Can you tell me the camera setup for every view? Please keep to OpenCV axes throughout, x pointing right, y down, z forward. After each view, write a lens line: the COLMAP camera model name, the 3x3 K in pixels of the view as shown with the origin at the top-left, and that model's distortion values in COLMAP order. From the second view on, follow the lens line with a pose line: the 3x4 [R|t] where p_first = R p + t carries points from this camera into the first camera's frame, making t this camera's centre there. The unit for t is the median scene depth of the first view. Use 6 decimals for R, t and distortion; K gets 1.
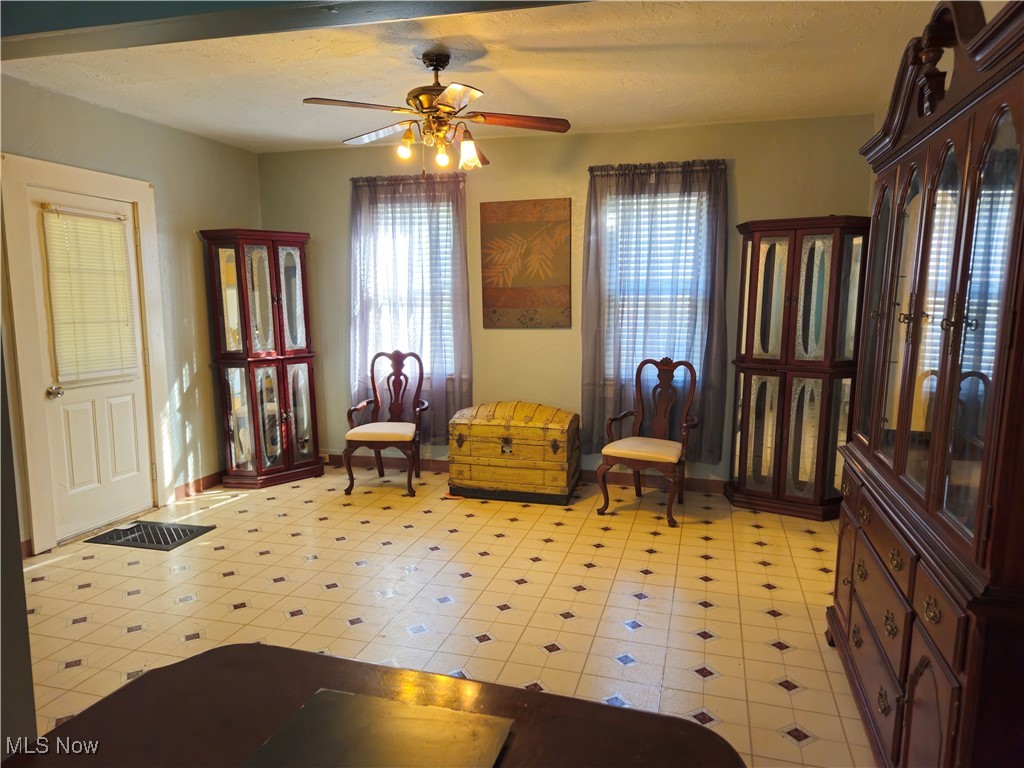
lens RADIAL K [[692.7, 0, 510.0], [0, 692.7, 394.3], [0, 0, 1]] dist [0.046214, -0.008173]
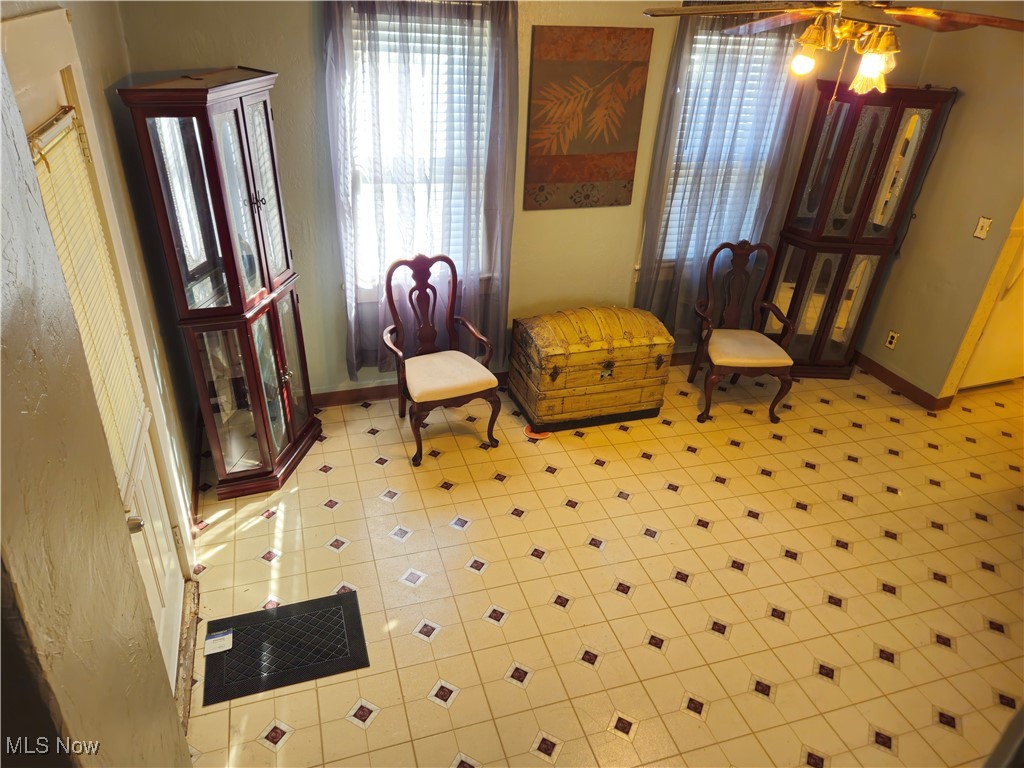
lens RADIAL K [[692.7, 0, 517.8], [0, 692.7, 407.4], [0, 0, 1]] dist [0.046214, -0.008173]
pose [[0.829744, -0.249168, 0.499439, -0.498312], [0.024268, 0.910082, 0.413718, -0.223635], [-0.557616, -0.331159, 0.761182, 0.370500]]
